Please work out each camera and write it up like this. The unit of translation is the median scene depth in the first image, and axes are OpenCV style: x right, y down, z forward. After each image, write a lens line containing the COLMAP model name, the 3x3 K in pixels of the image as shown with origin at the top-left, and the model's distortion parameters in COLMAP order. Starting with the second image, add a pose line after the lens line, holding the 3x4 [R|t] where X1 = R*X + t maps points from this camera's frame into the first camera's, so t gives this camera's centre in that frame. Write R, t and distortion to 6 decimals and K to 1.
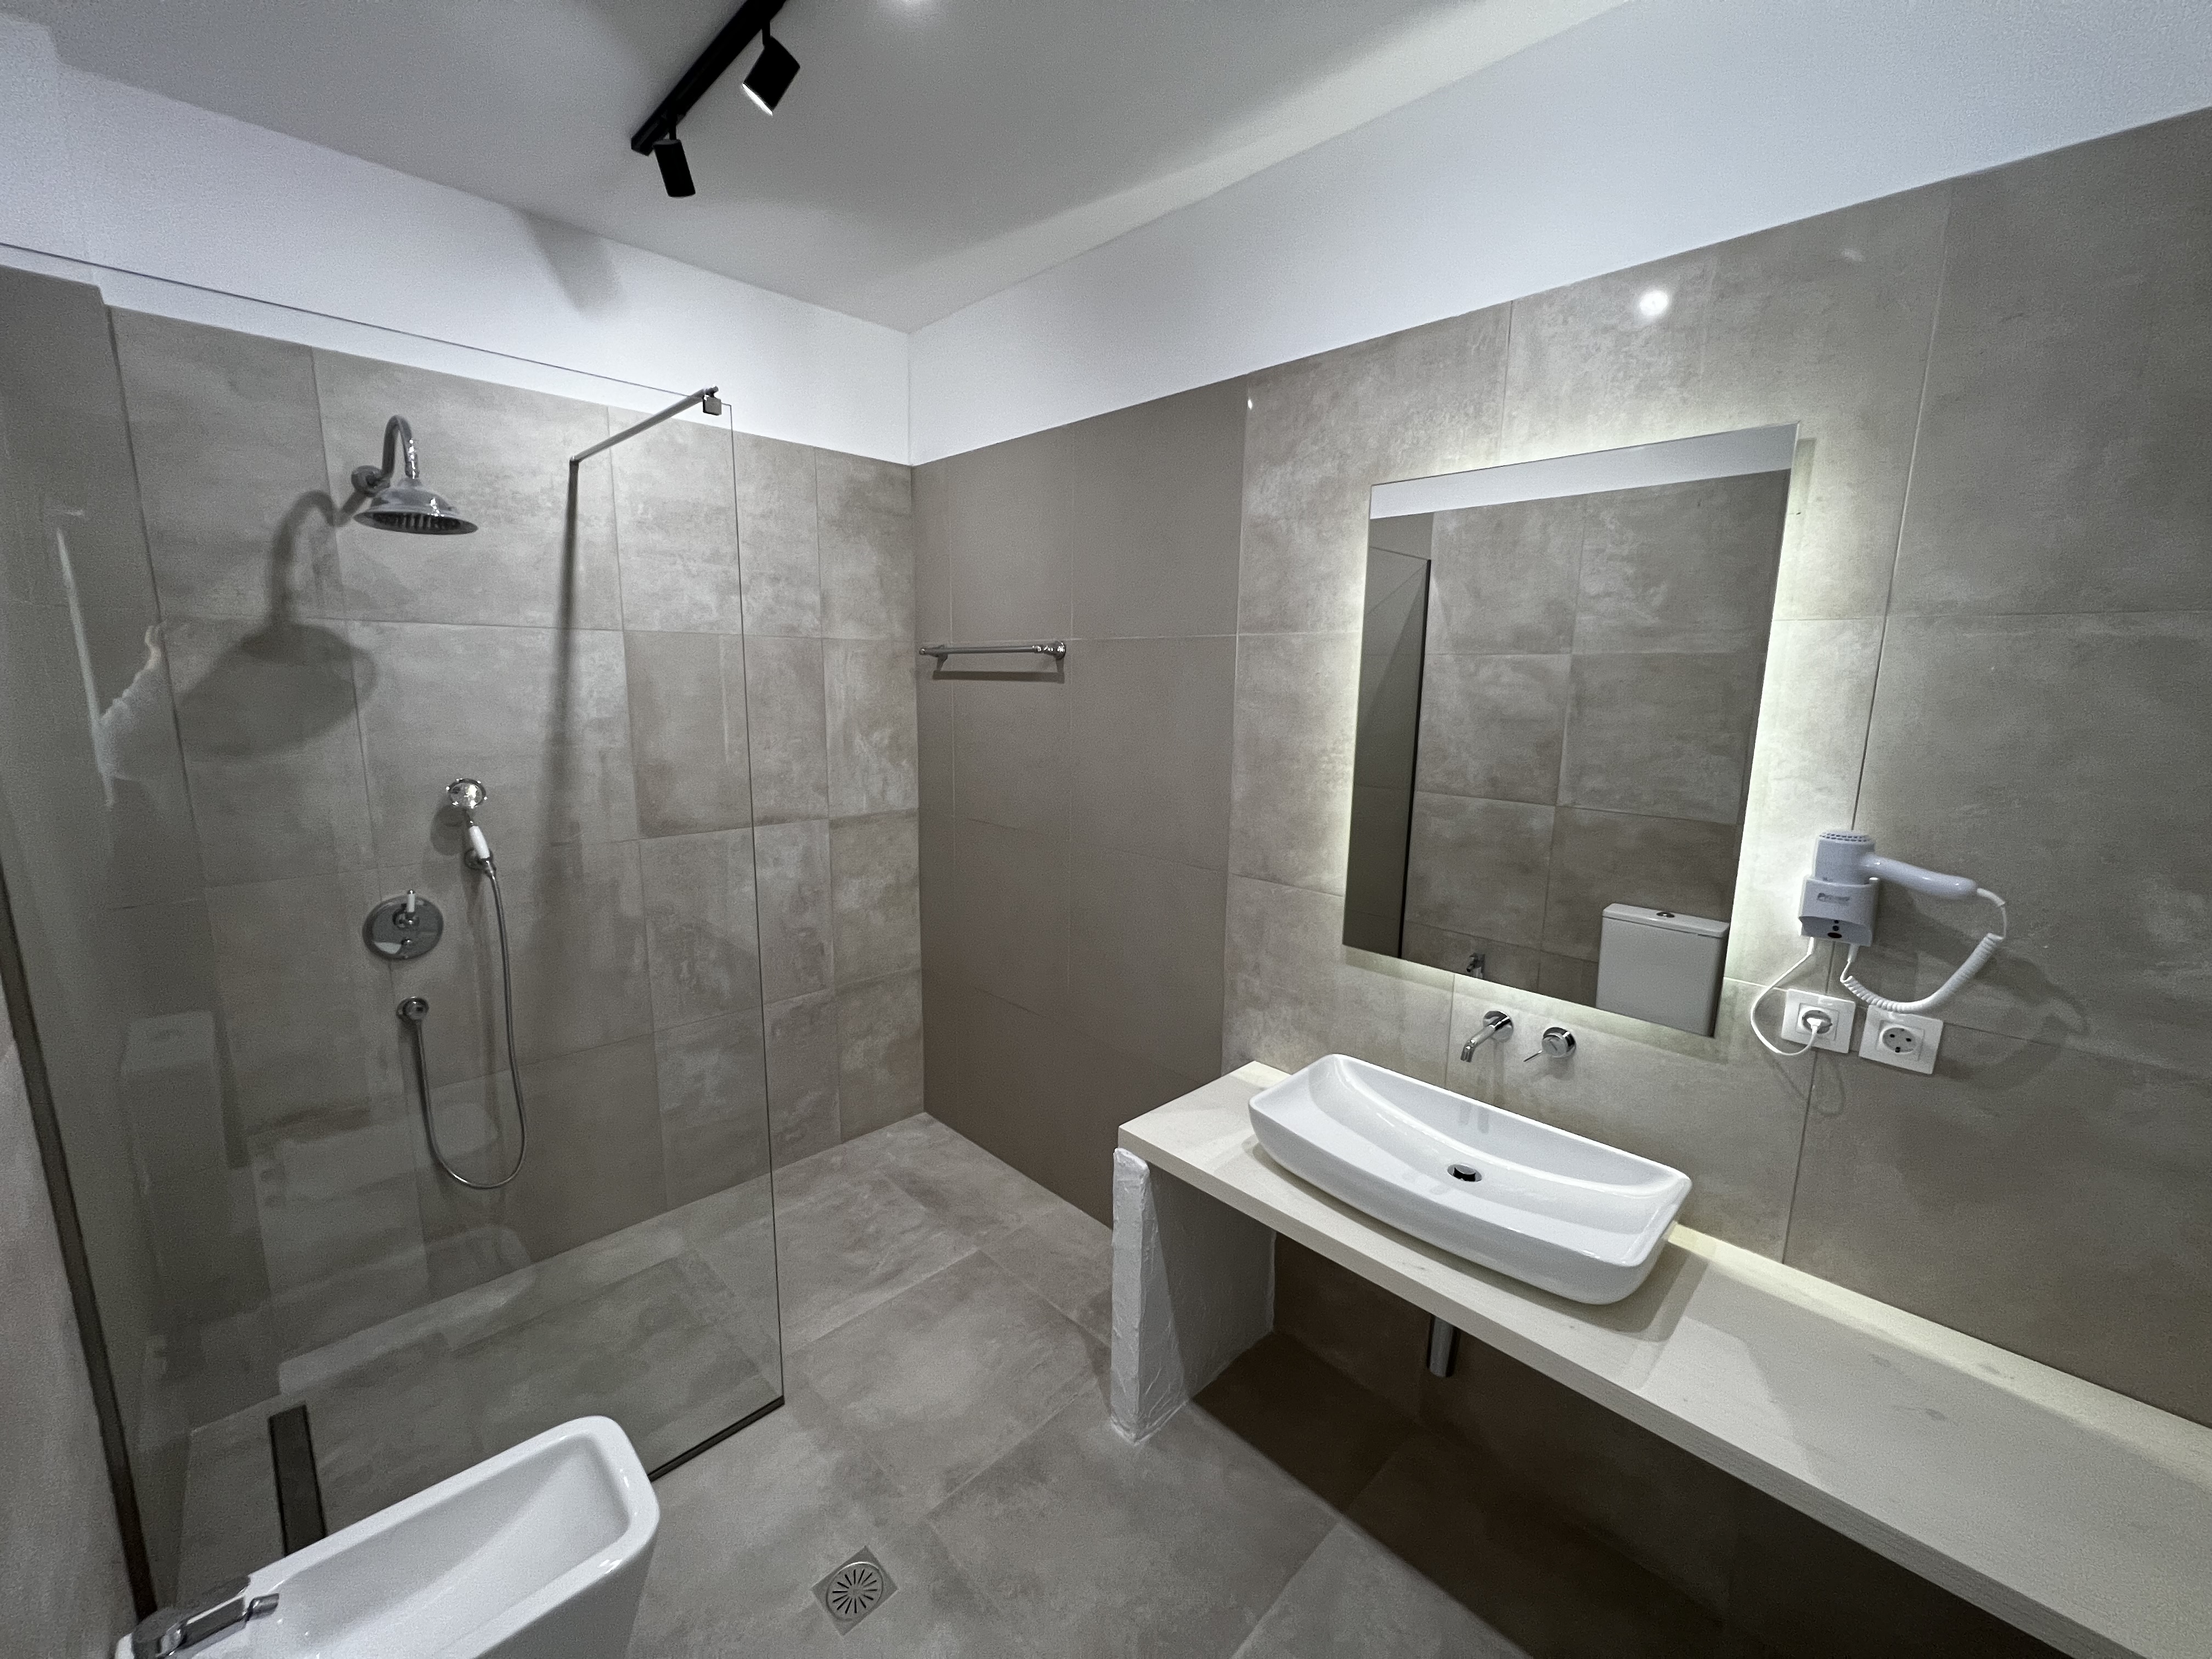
lens RADIAL K [[885.1, 0, 1102.6], [0, 885.1, 822.3], [0, 0, 1]] dist [-0.000498, -0.000031]
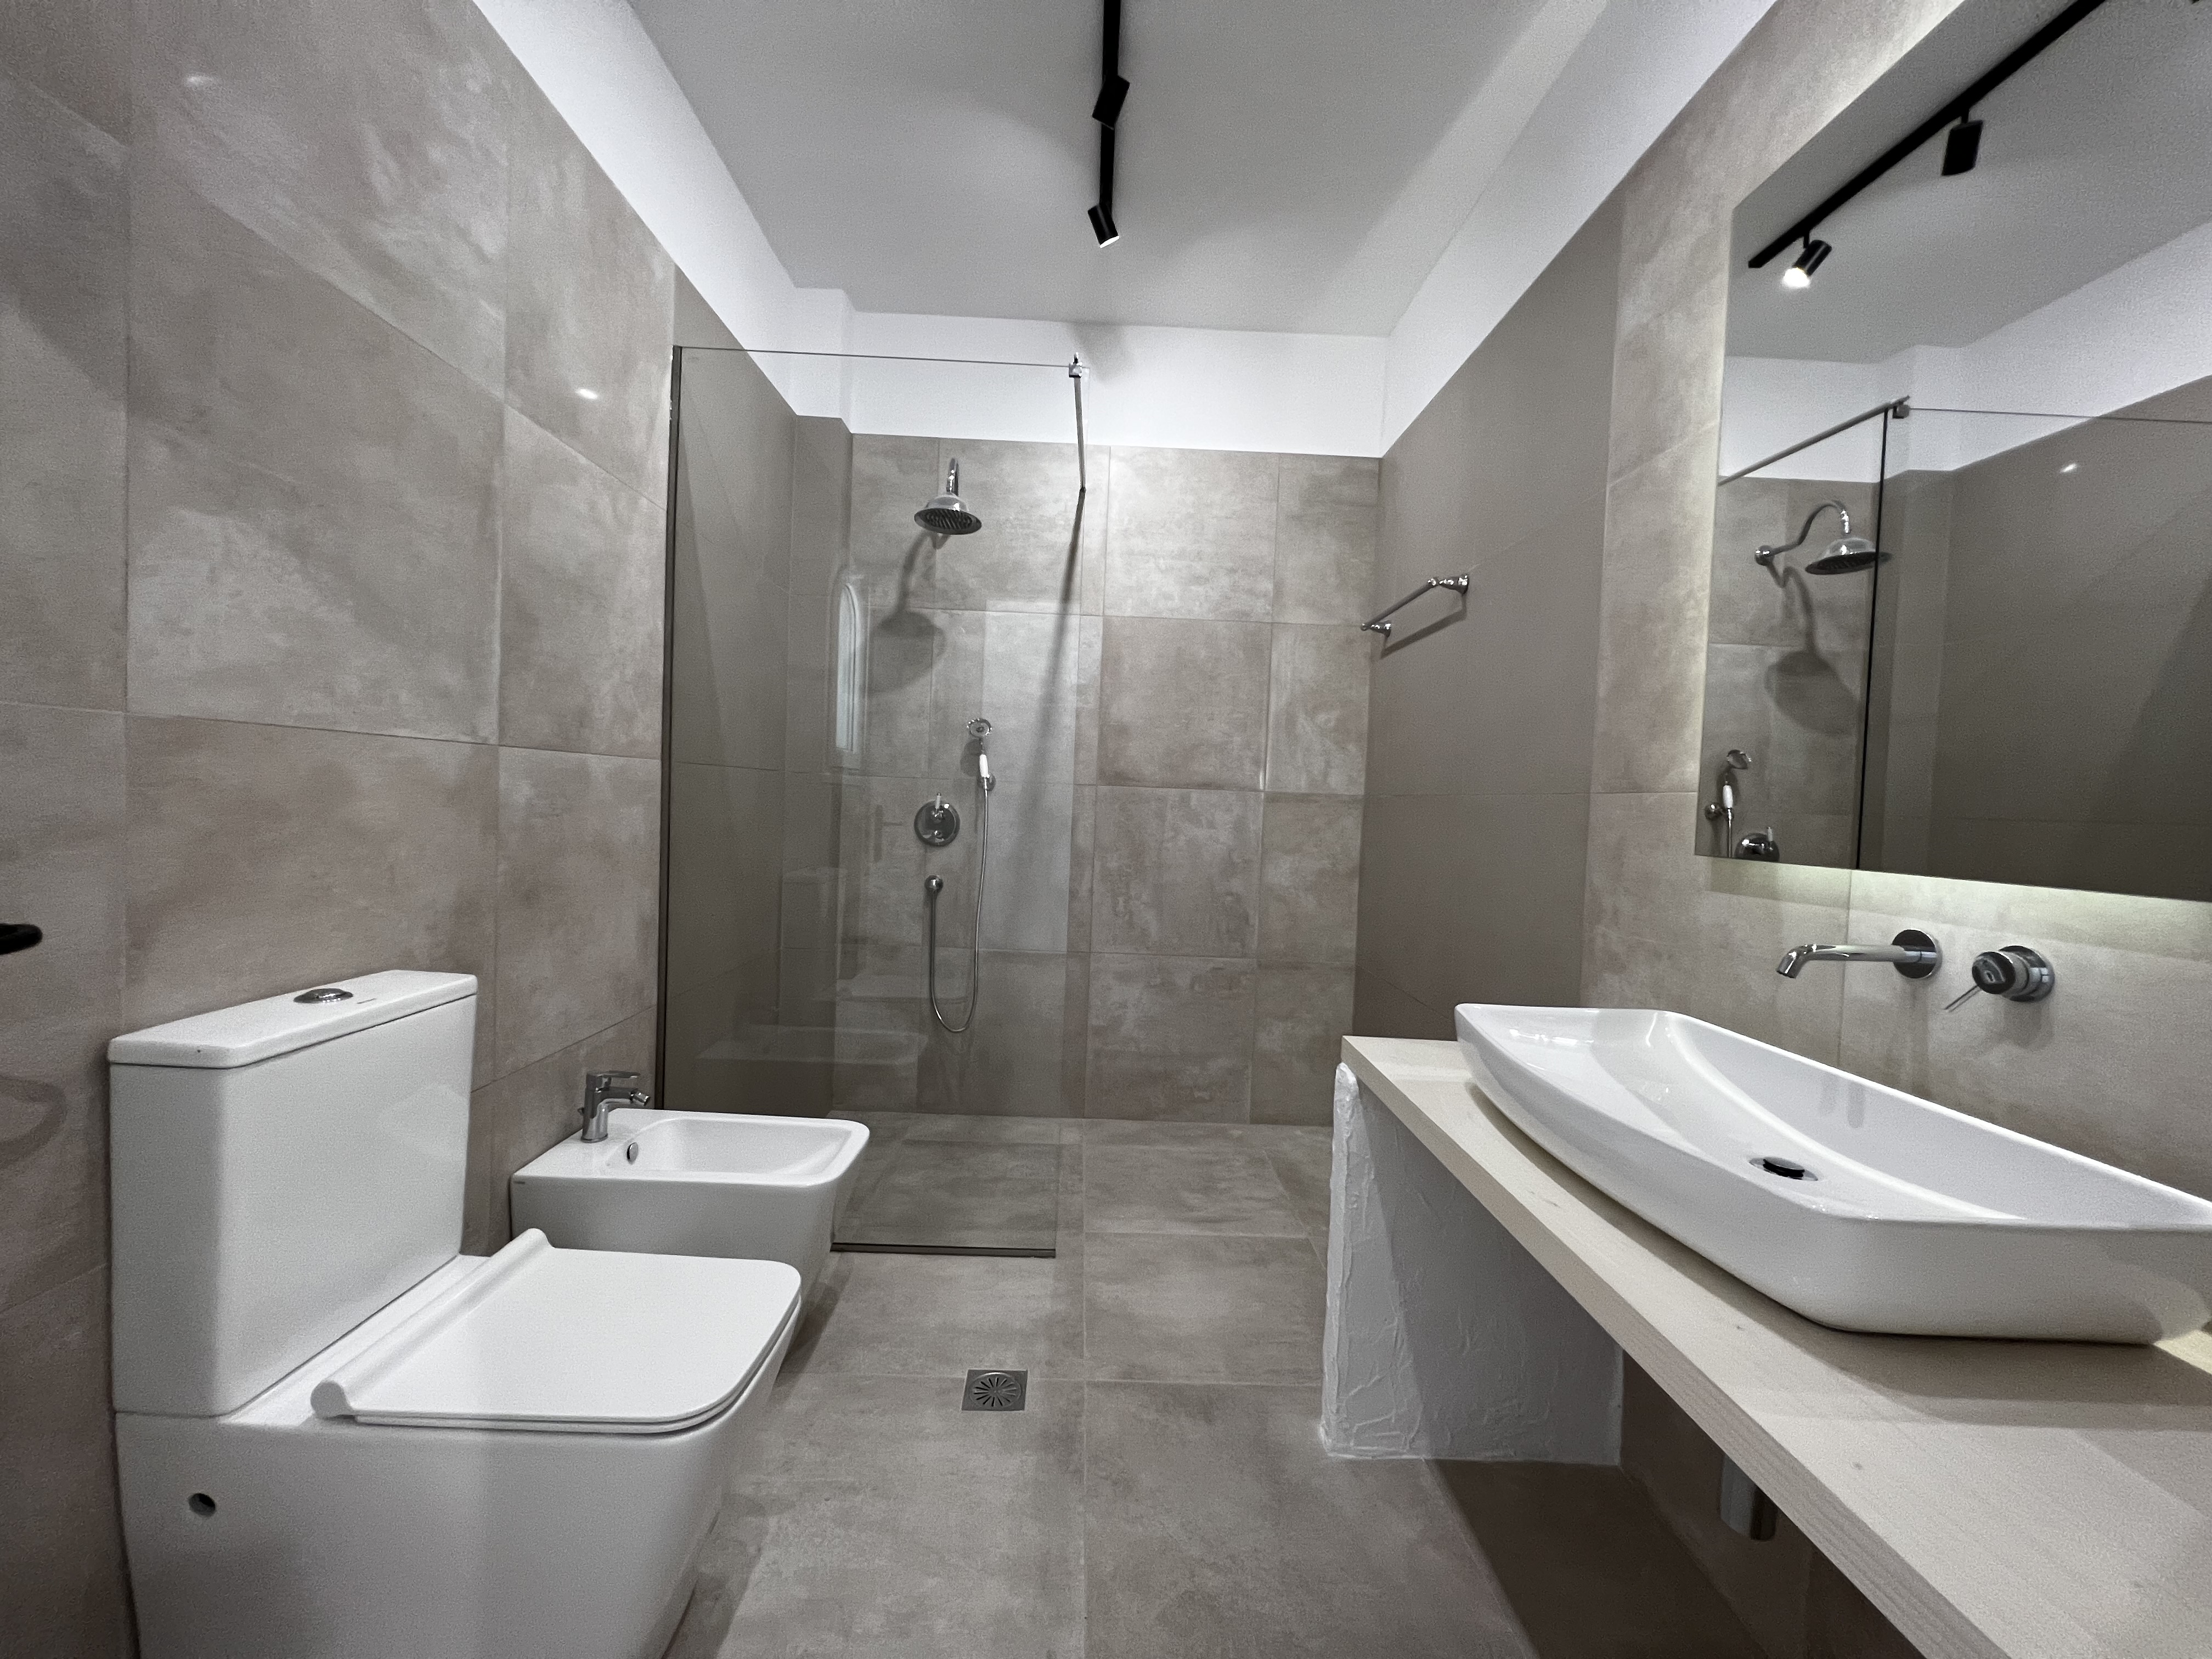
lens RADIAL K [[885.1, 0, 1102.6], [0, 885.1, 822.3], [0, 0, 1]] dist [-0.000498, -0.000031]
pose [[0.723405, 0.032601, -0.689654, 0.330243], [-0.144201, 0.983989, -0.104743, 0.202243], [0.675198, 0.175220, 0.716524, 0.151239]]
